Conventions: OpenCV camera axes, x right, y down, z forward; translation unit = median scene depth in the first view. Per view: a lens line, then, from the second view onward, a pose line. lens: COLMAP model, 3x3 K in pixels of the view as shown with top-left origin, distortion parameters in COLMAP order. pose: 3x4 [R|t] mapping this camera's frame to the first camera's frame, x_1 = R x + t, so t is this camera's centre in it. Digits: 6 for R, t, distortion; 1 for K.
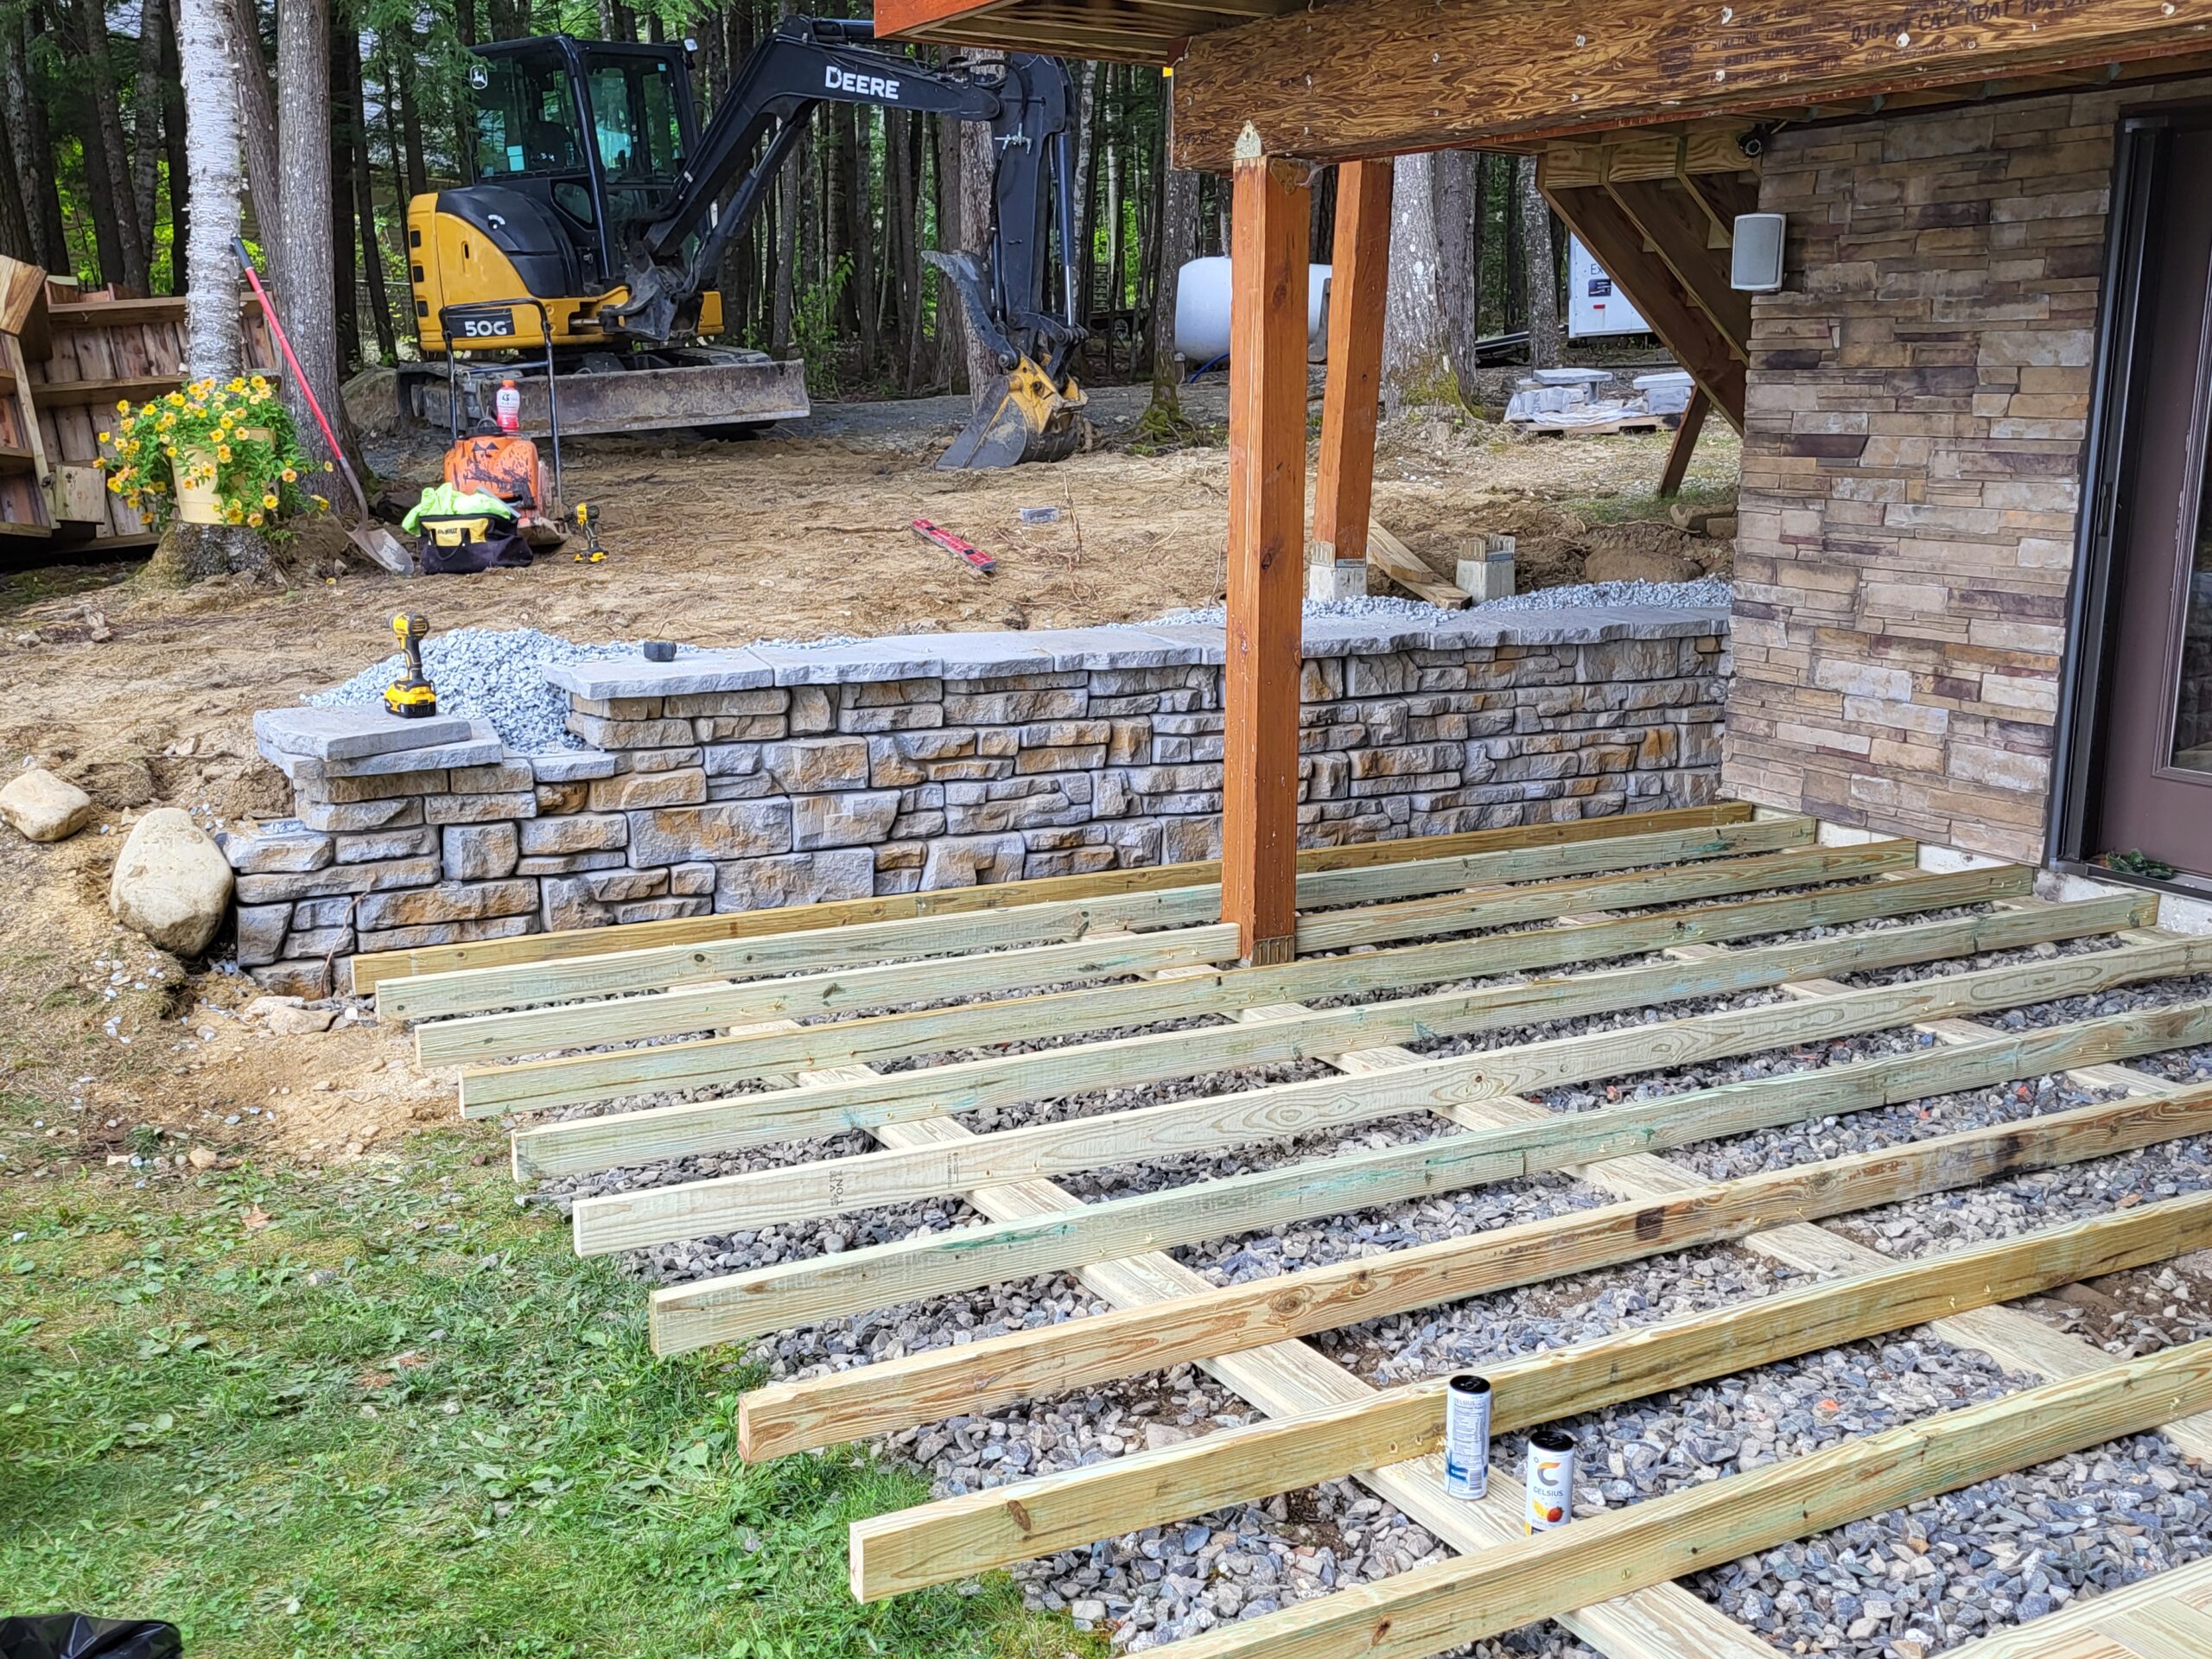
lens RADIAL K [[2238.6, 0, 1123.8], [0, 2238.6, 828.7], [0, 0, 1]] dist [0.039901, 0.000000]
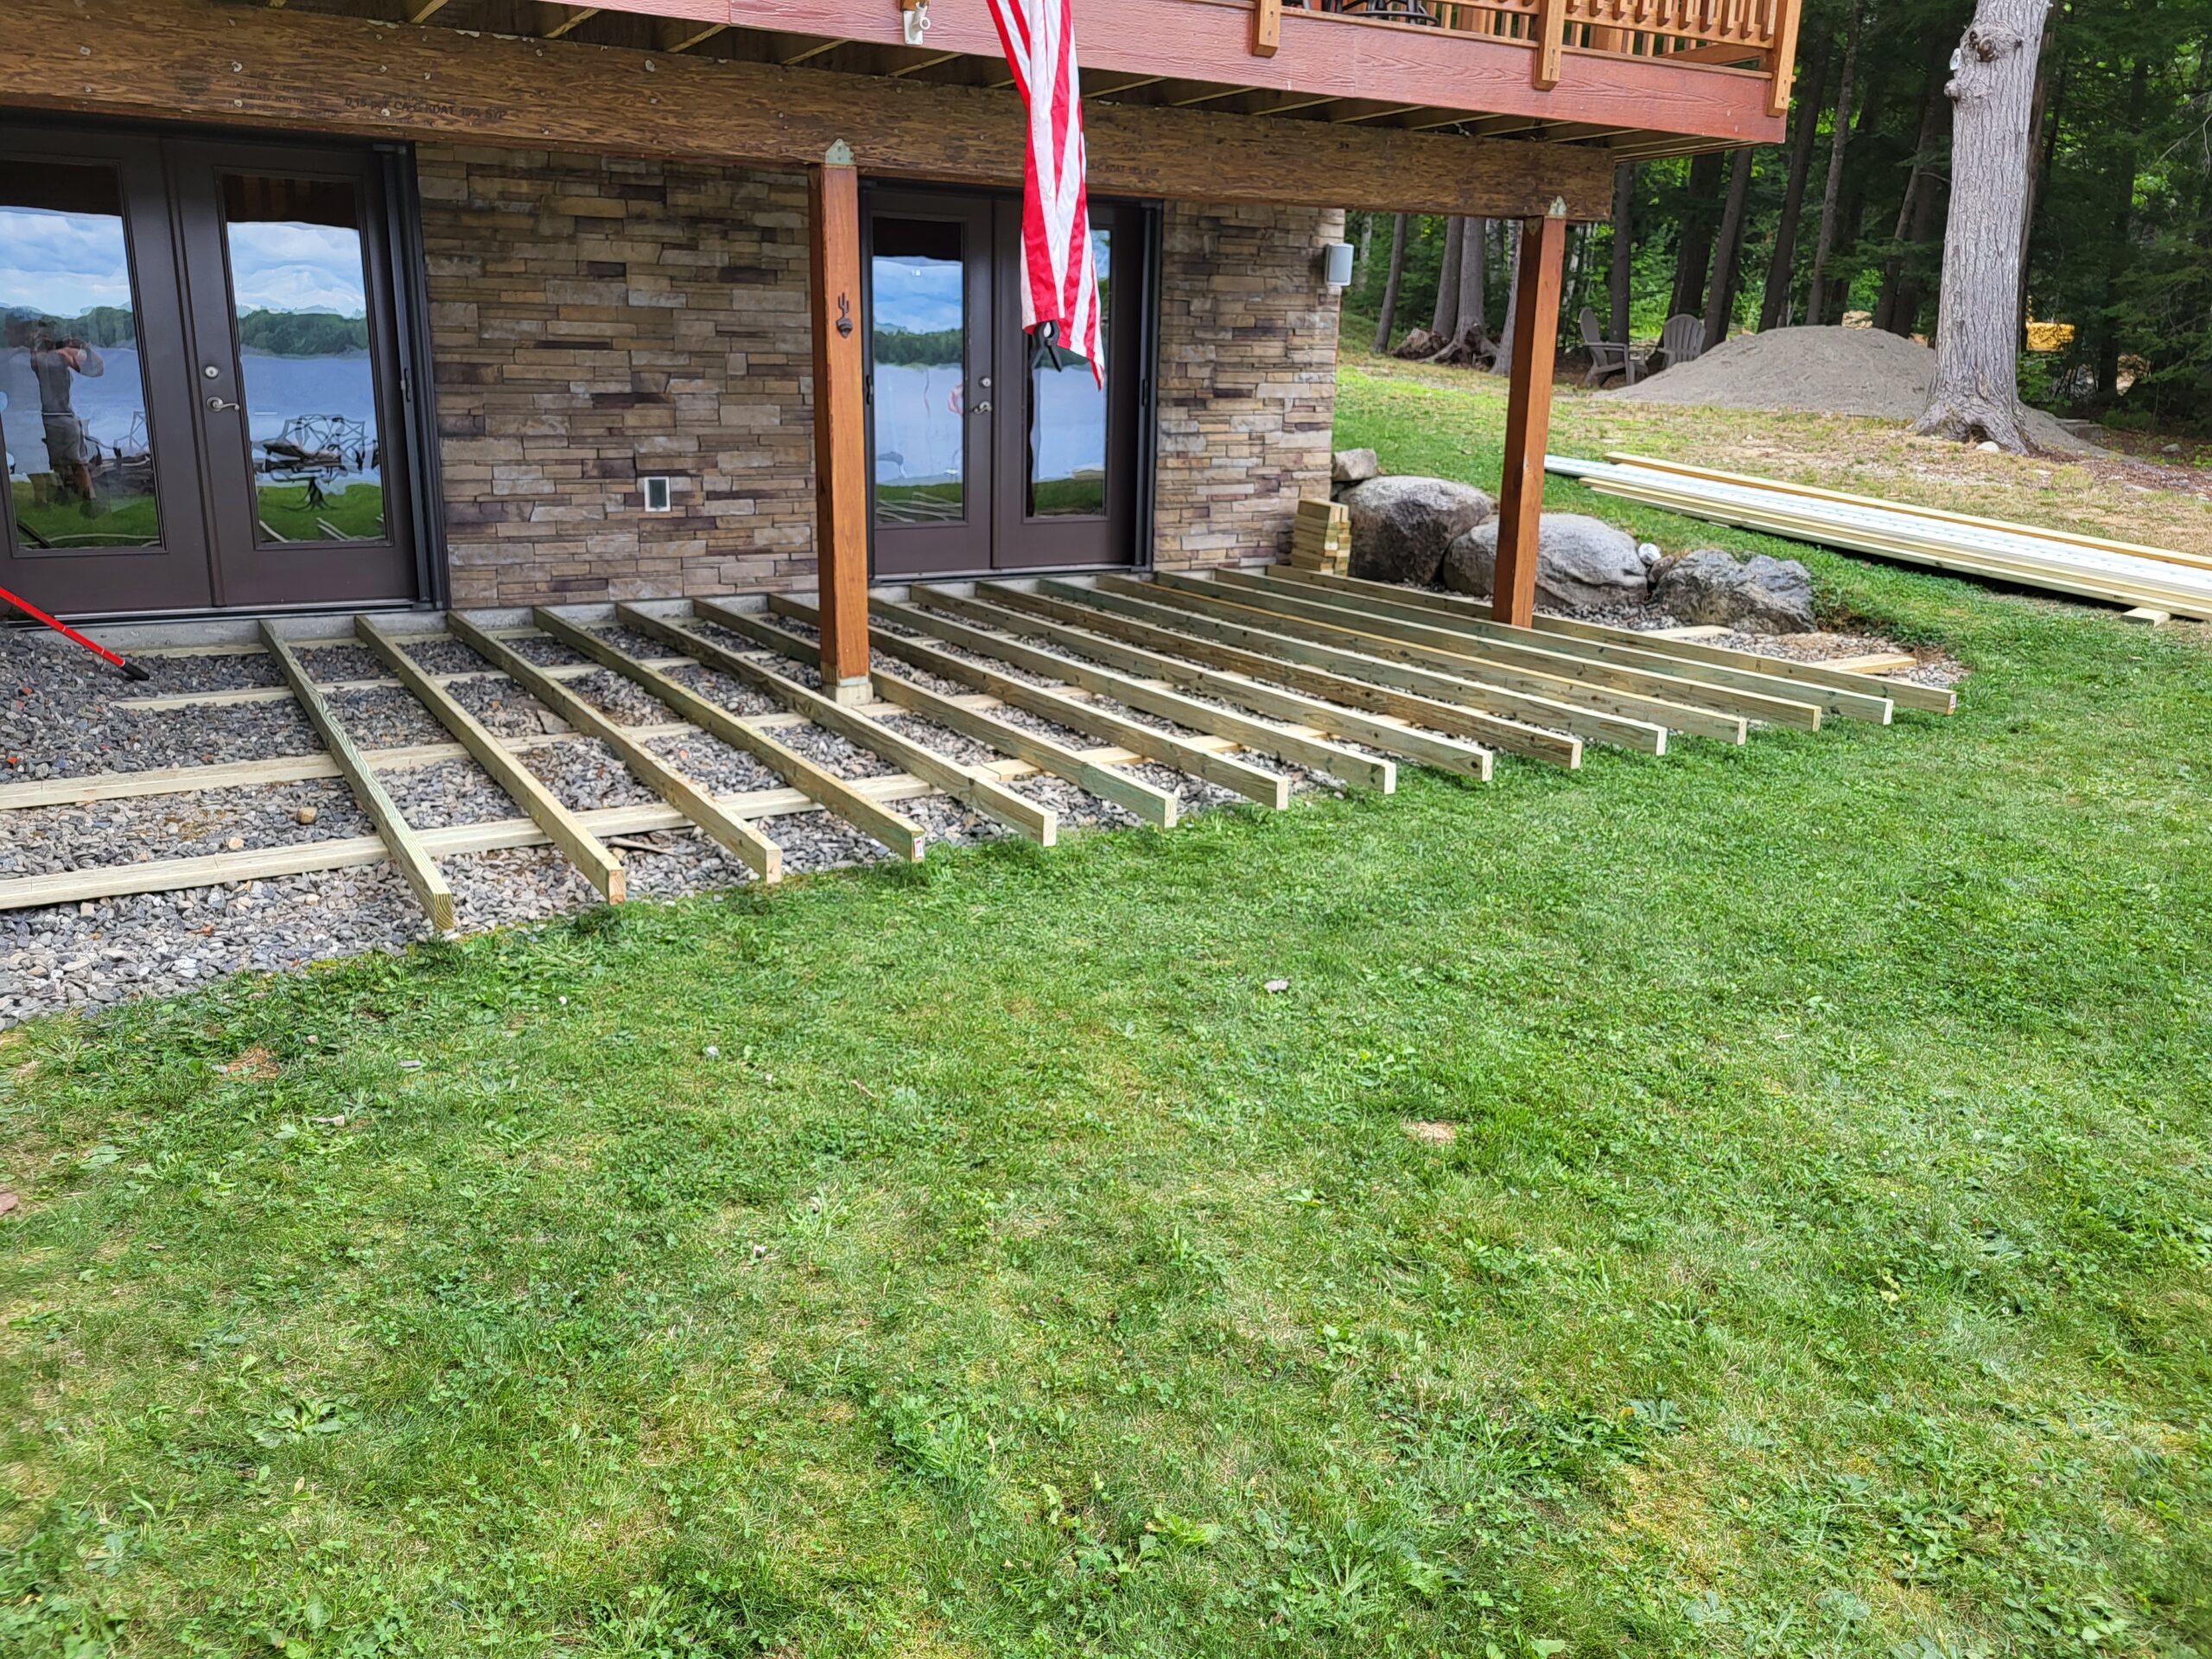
lens RADIAL K [[1678.3, 0, 1071.9], [0, 1678.3, 791.4], [0, 0, 1]] dist [0.053414, -0.040615]
pose [[-0.004042, -0.261105, 0.965302, -0.700224], [0.178137, 0.949682, 0.257626, -0.042338], [-0.983997, 0.172997, 0.042674, 0.276738]]
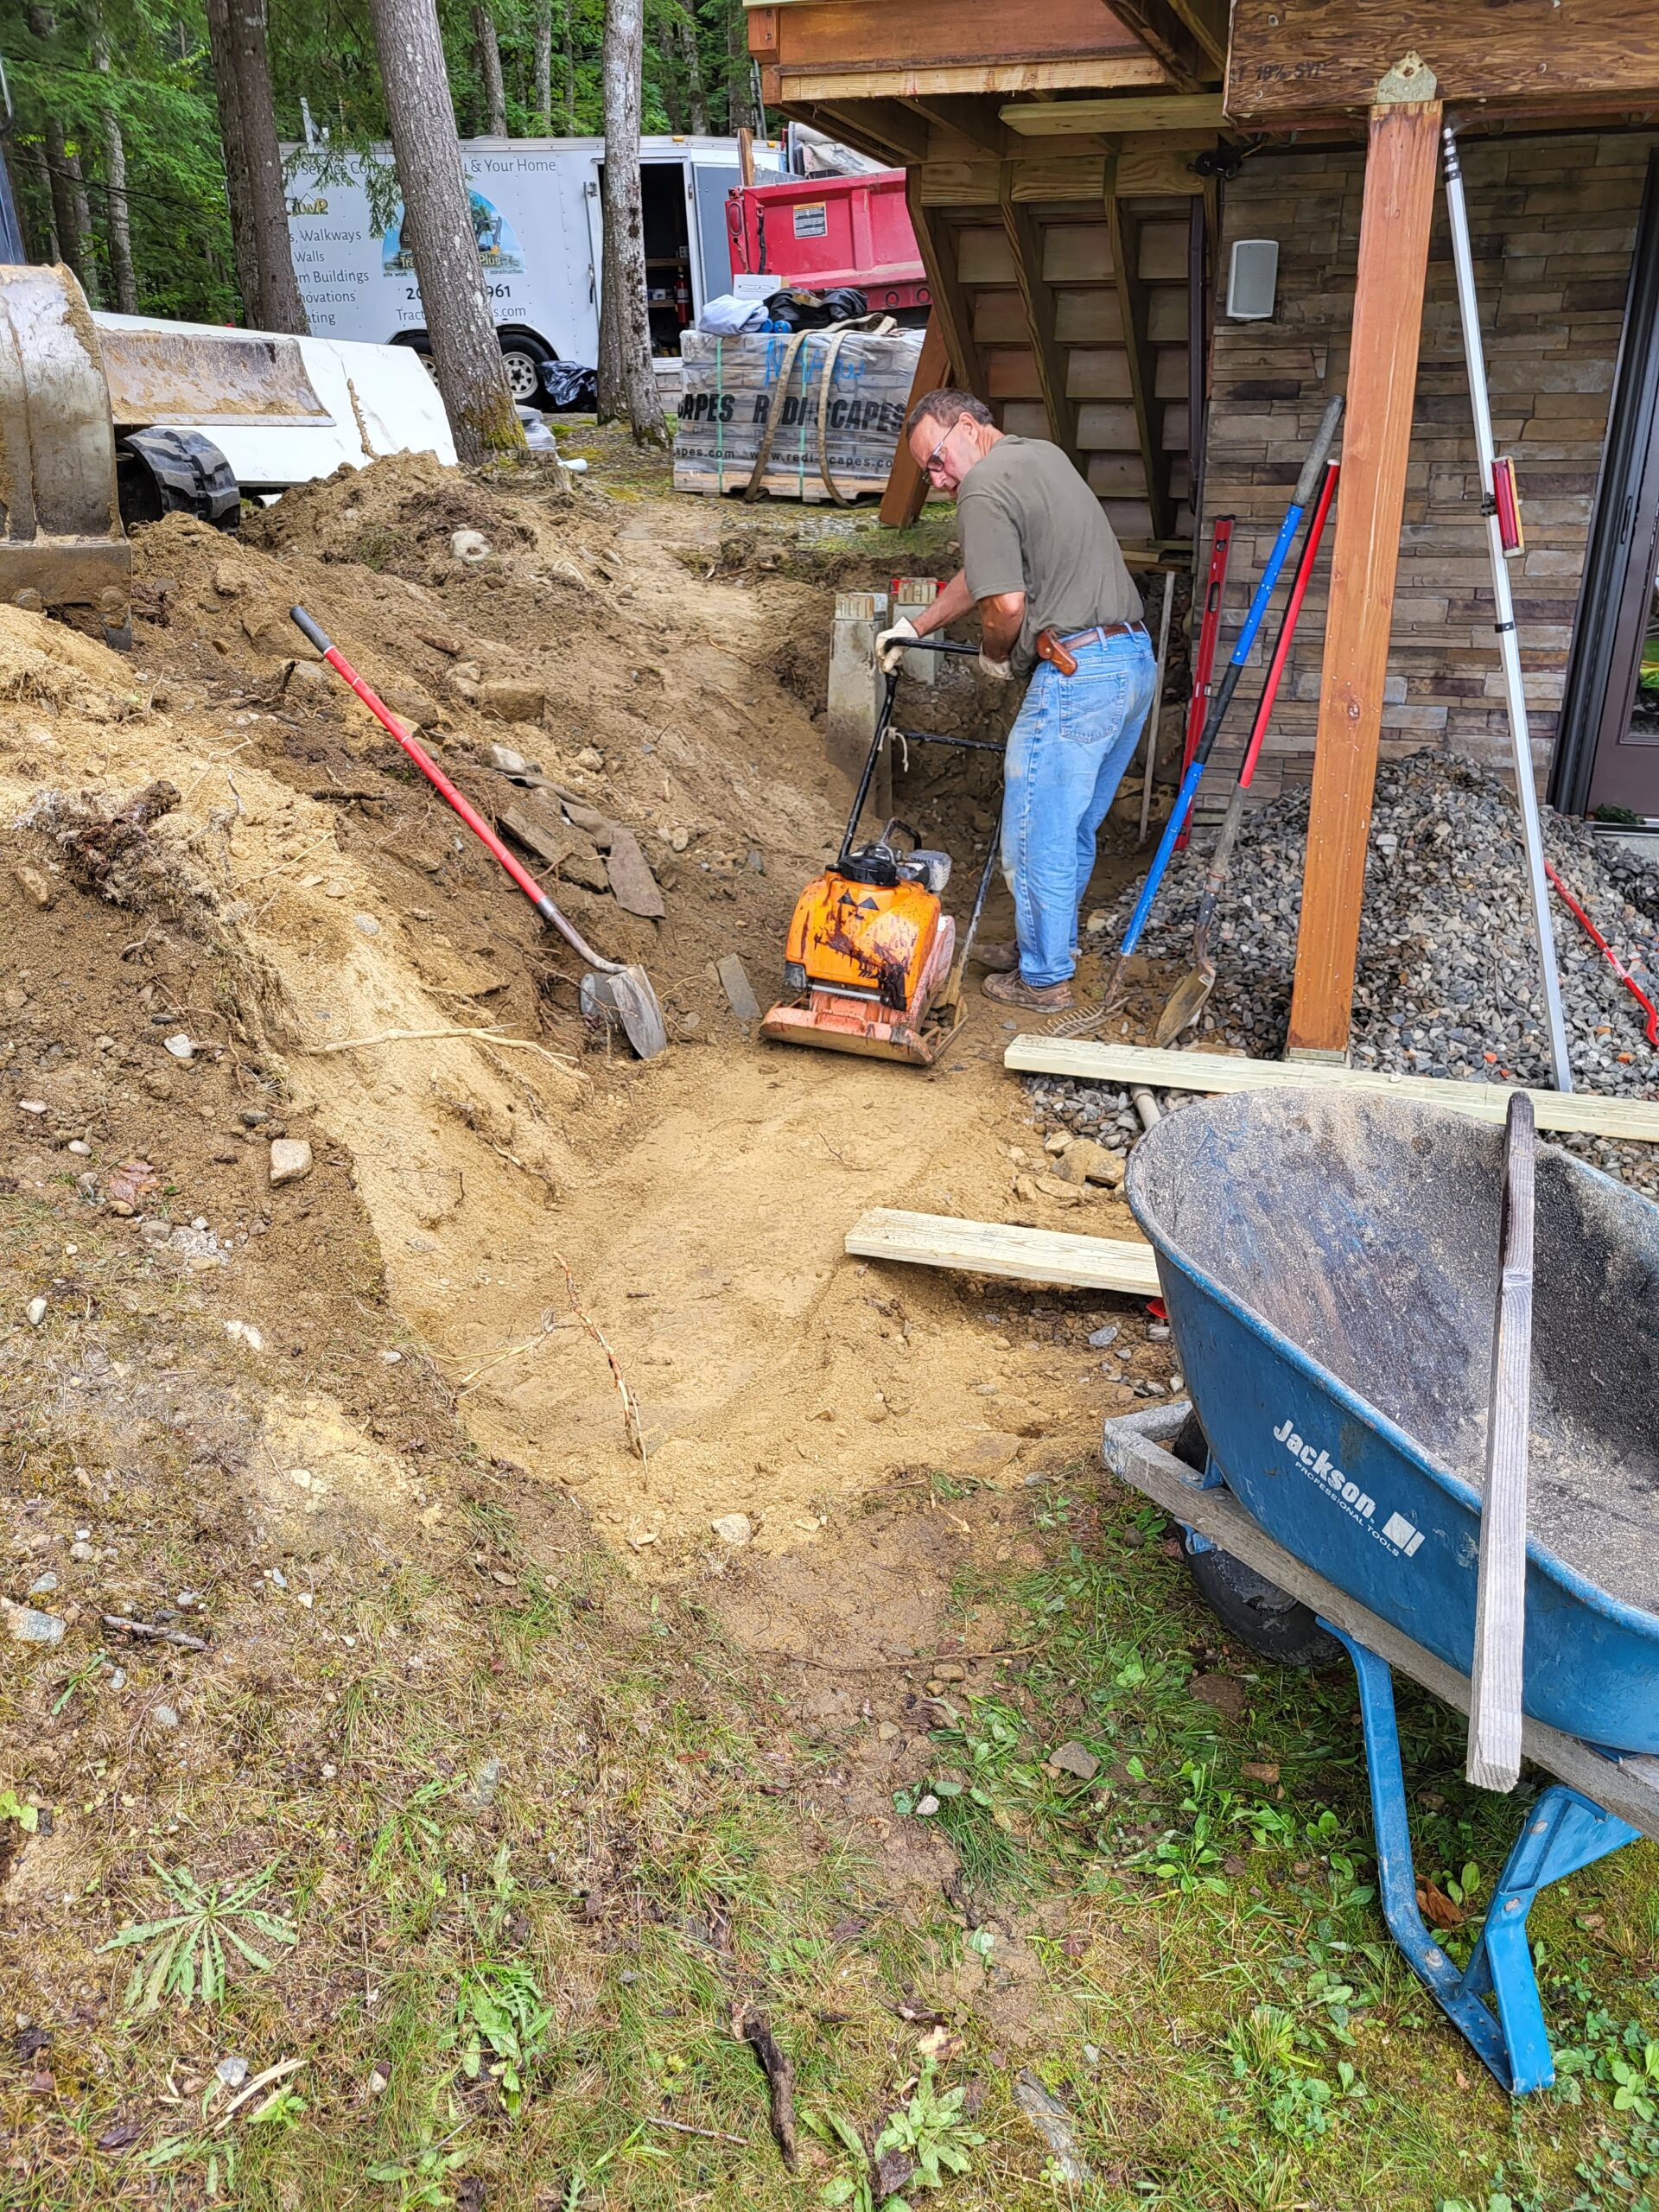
lens RADIAL K [[1678.3, 0, 858.4], [0, 1678.3, 1119.5], [0, 0, 1]] dist [0.053414, -0.040615]
pose [[0.764403, -0.246277, 0.595849, -0.480149], [0.133019, 0.964529, 0.228014, -0.093236], [-0.630868, -0.095035, 0.770048, 0.523936]]
